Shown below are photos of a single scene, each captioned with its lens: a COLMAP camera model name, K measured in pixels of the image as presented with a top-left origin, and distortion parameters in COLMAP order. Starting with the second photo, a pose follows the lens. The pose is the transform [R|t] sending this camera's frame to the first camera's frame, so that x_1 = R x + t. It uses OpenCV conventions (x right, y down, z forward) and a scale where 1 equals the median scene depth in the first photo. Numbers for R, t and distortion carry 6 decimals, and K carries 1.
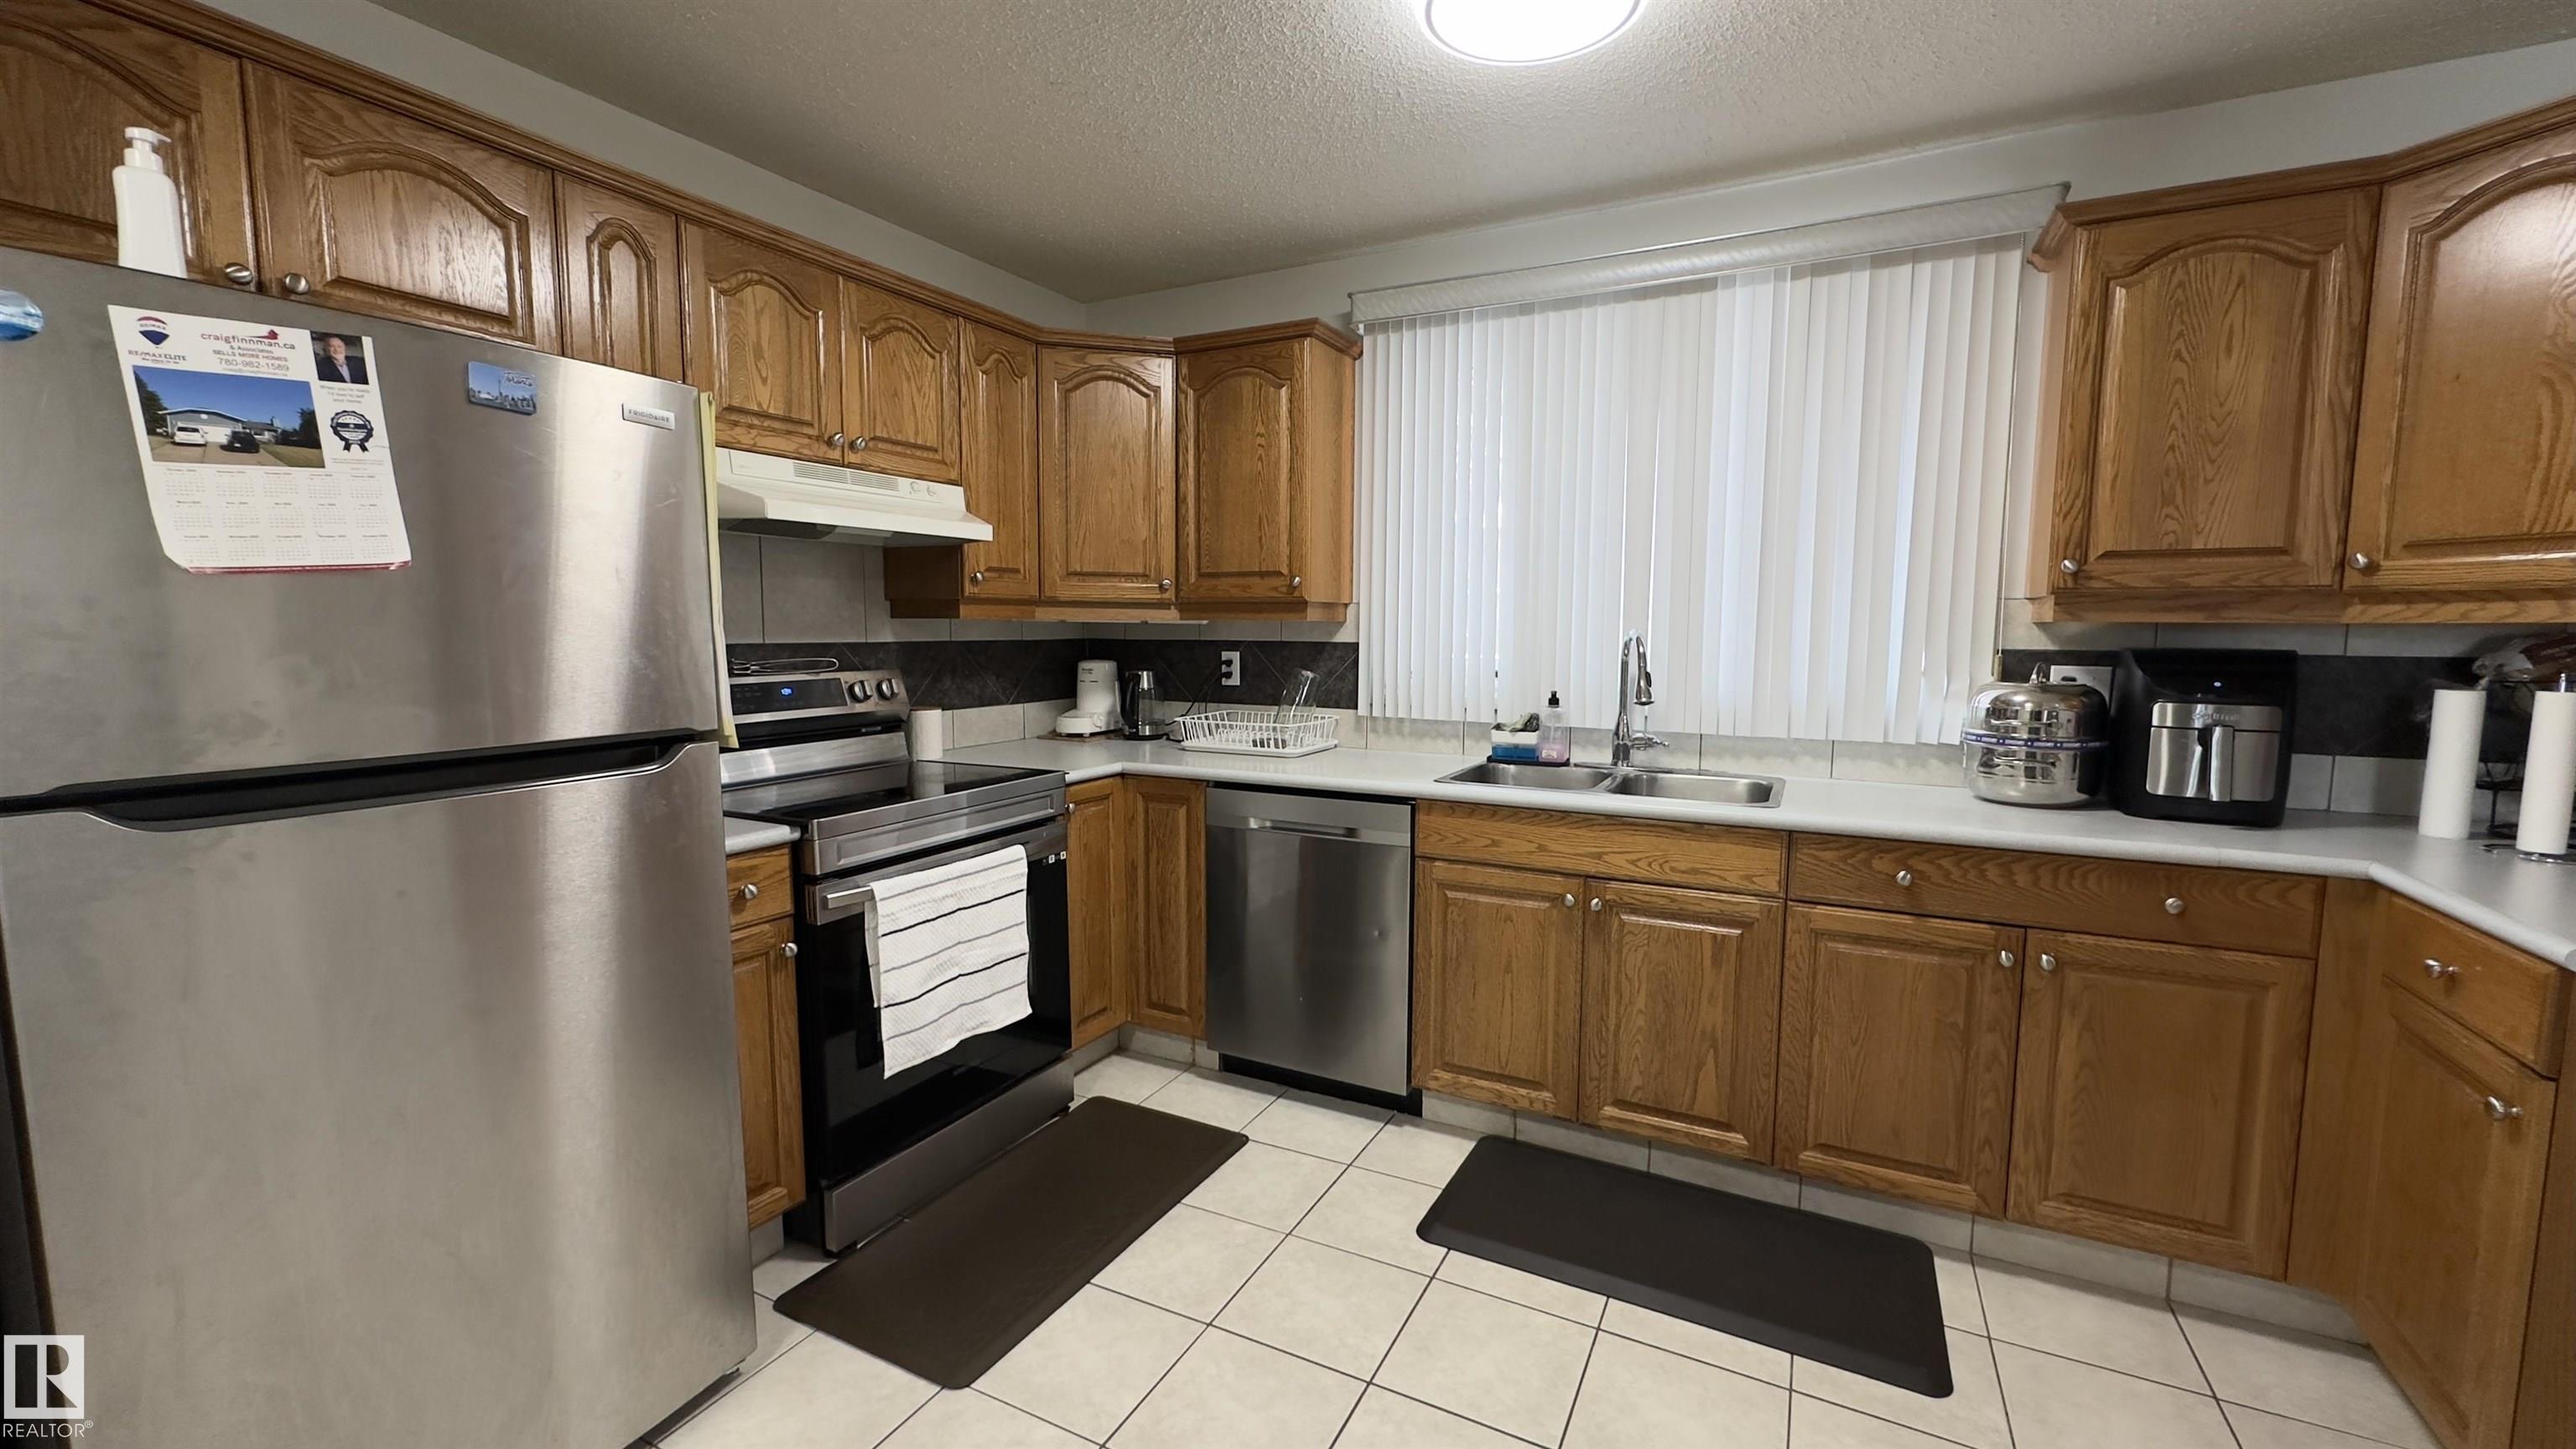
lens RADIAL K [[1029.7, 0, 1287.2], [0, 1029.7, 723.9], [0, 0, 1]] dist [-0.002160, 0.000409]
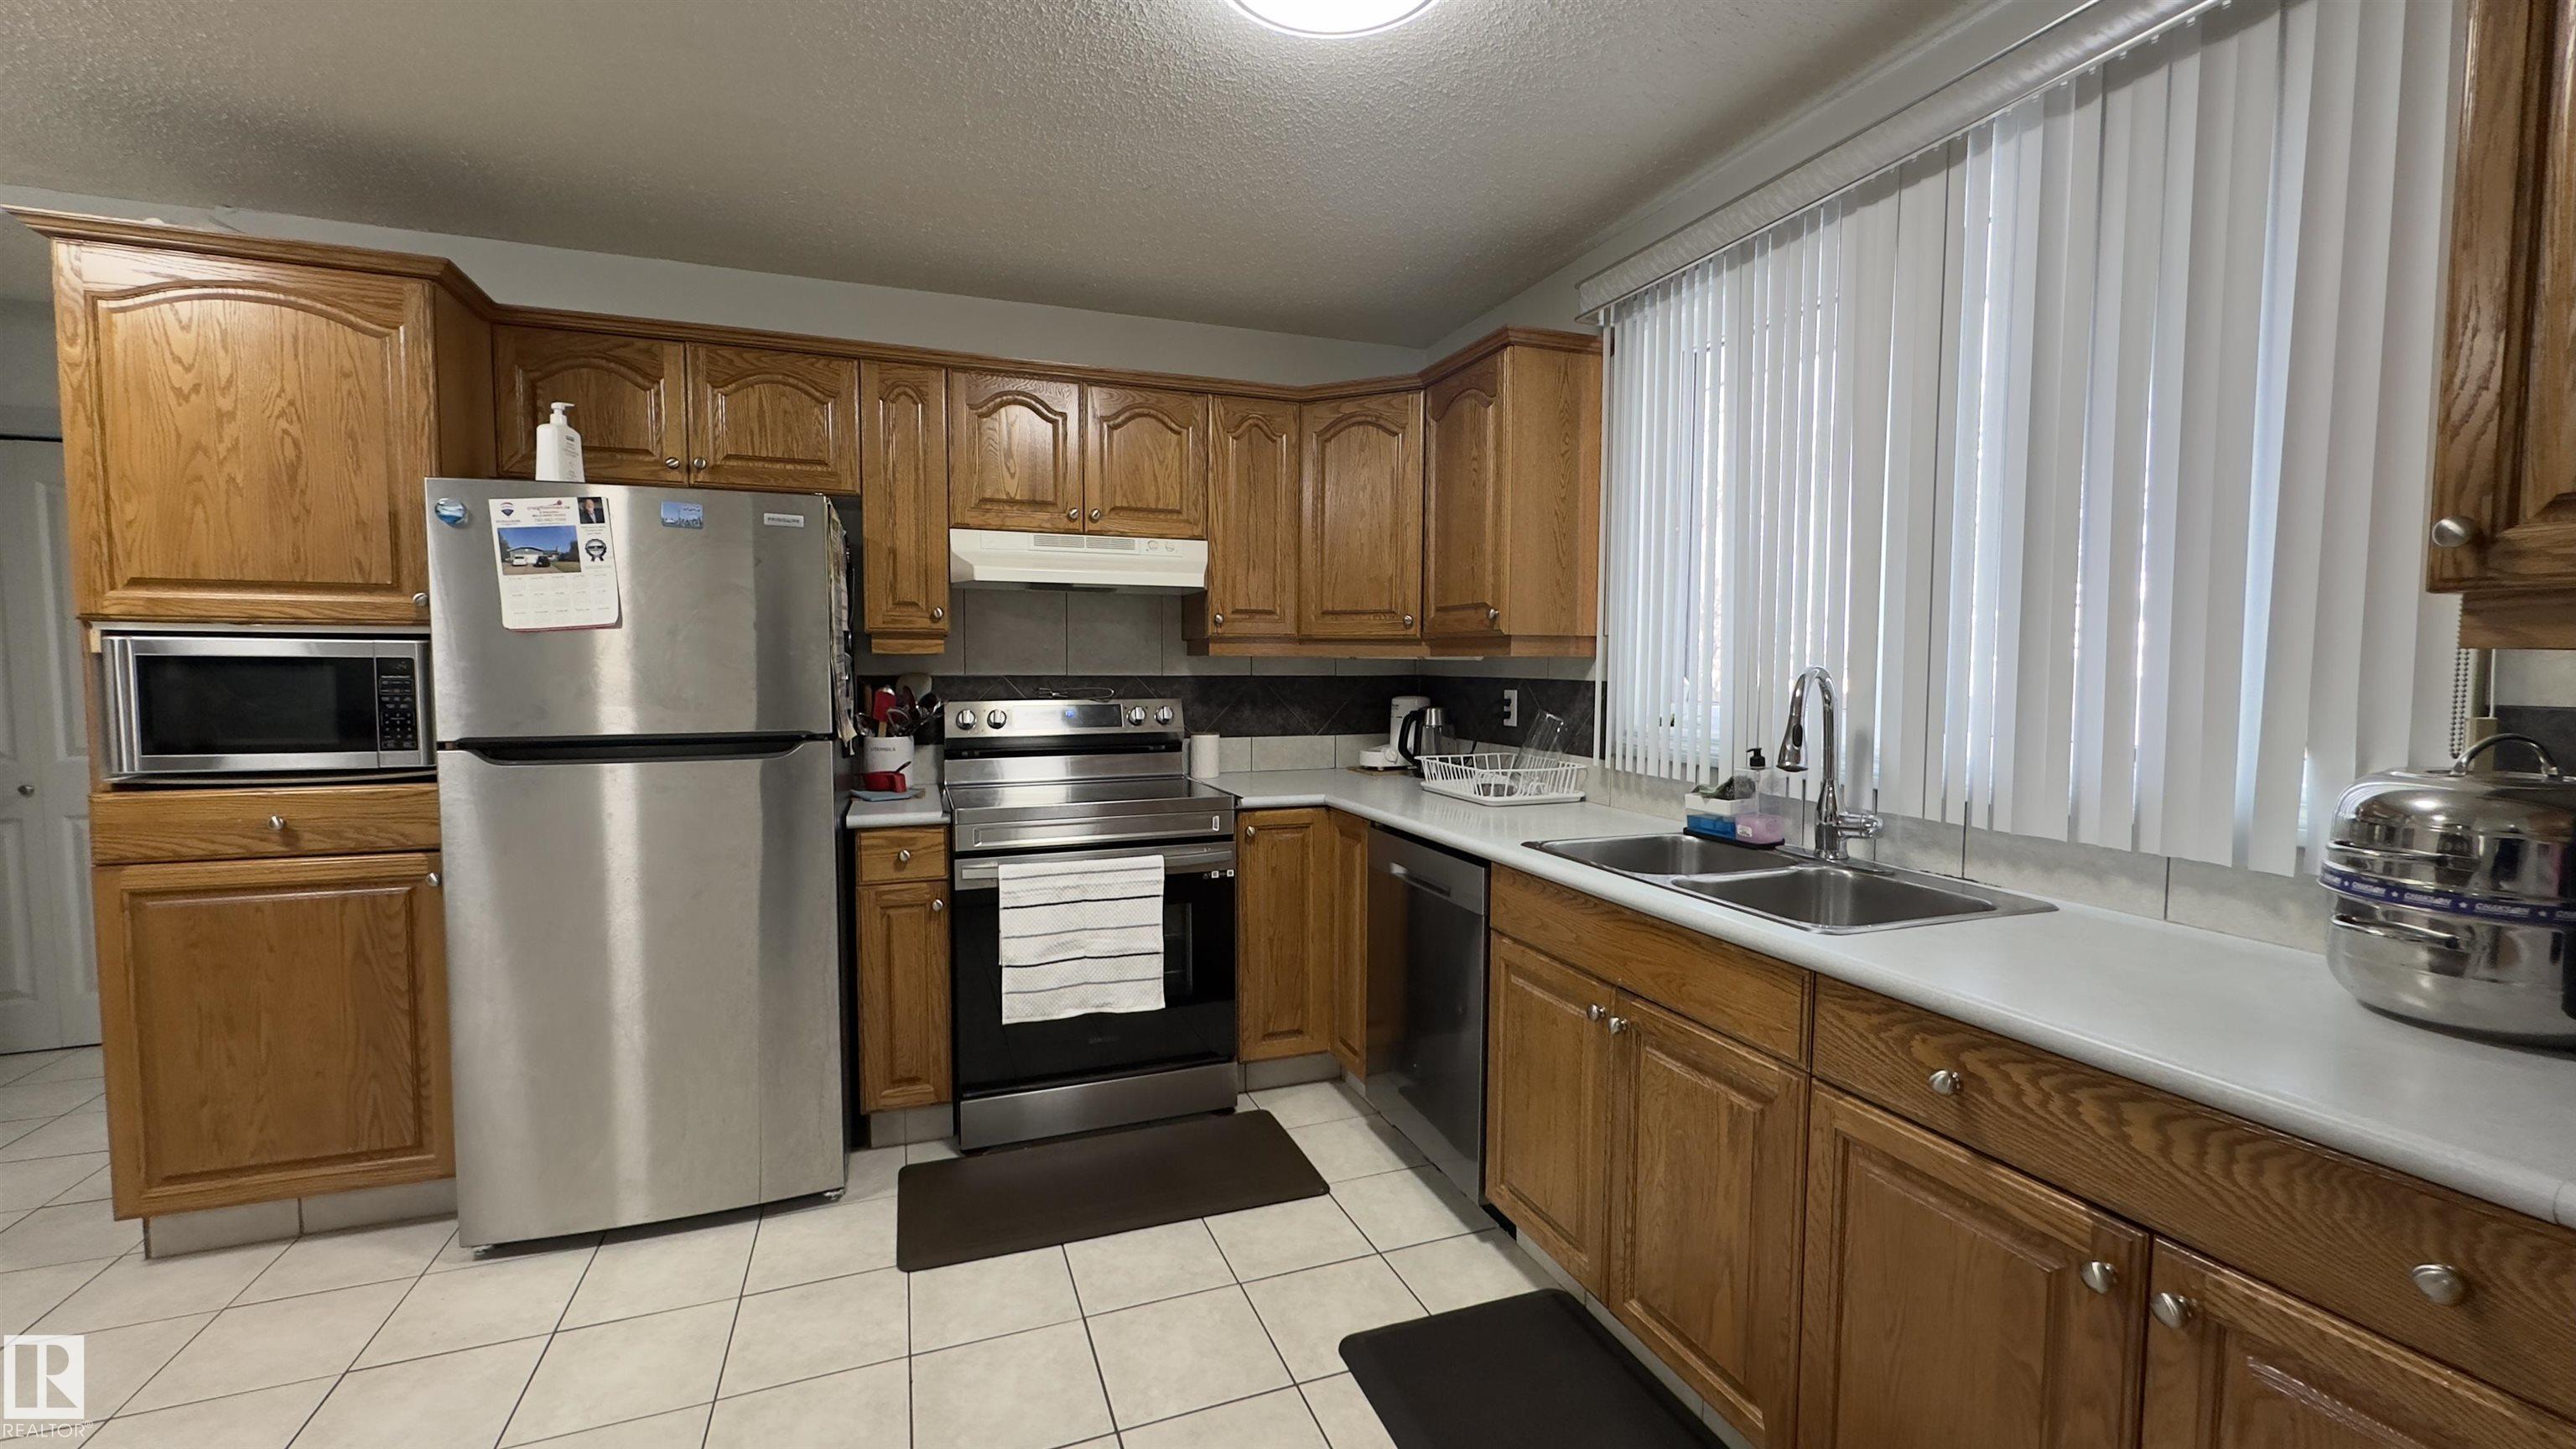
lens RADIAL K [[1029.7, 0, 1282.7], [0, 1029.7, 723.5], [0, 0, 1]] dist [-0.002160, 0.000409]
pose [[0.742632, 0.038876, -0.668570, 0.642384], [-0.064742, 0.997805, -0.013894, -0.021250], [0.666562, 0.053603, 0.743520, 0.267635]]
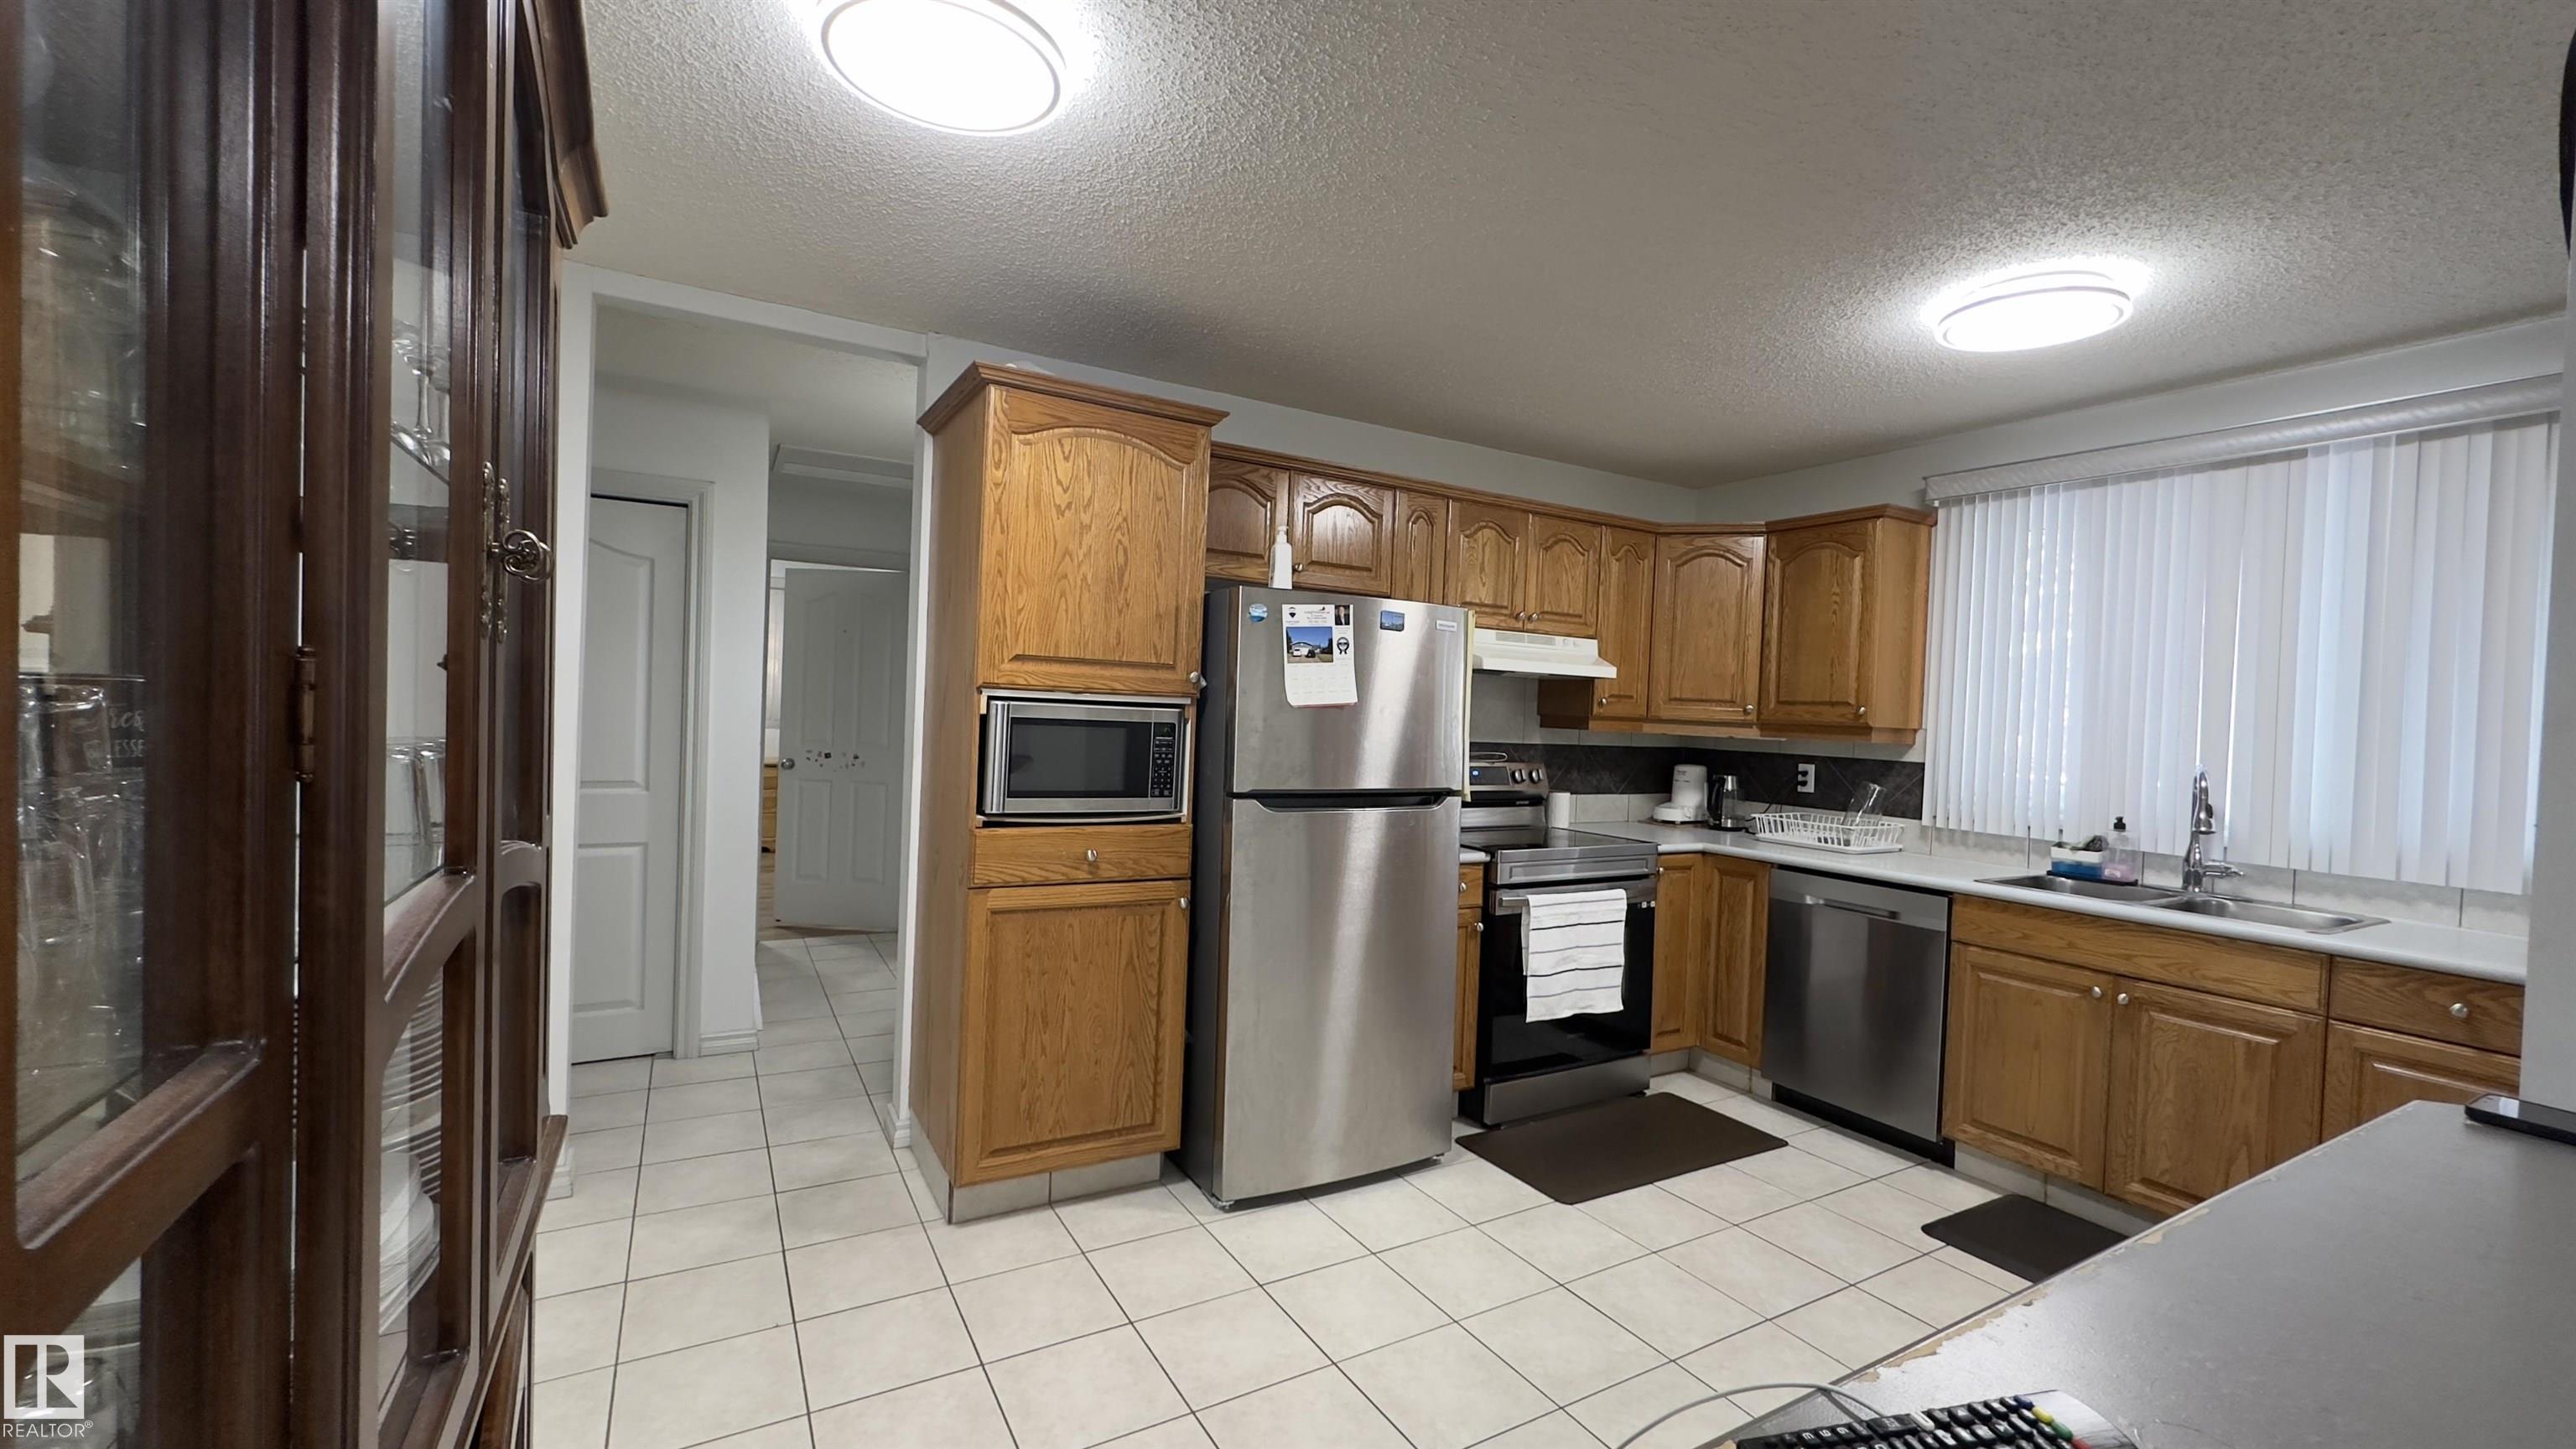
lens RADIAL K [[1029.7, 0, 1284.5], [0, 1029.7, 722.9], [0, 0, 1]] dist [-0.002160, 0.000409]
pose [[0.841139, 0.036807, -0.539565, 0.122916], [-0.088346, 0.993631, -0.069943, 0.031585], [0.533554, 0.106501, 0.839034, -0.535171]]
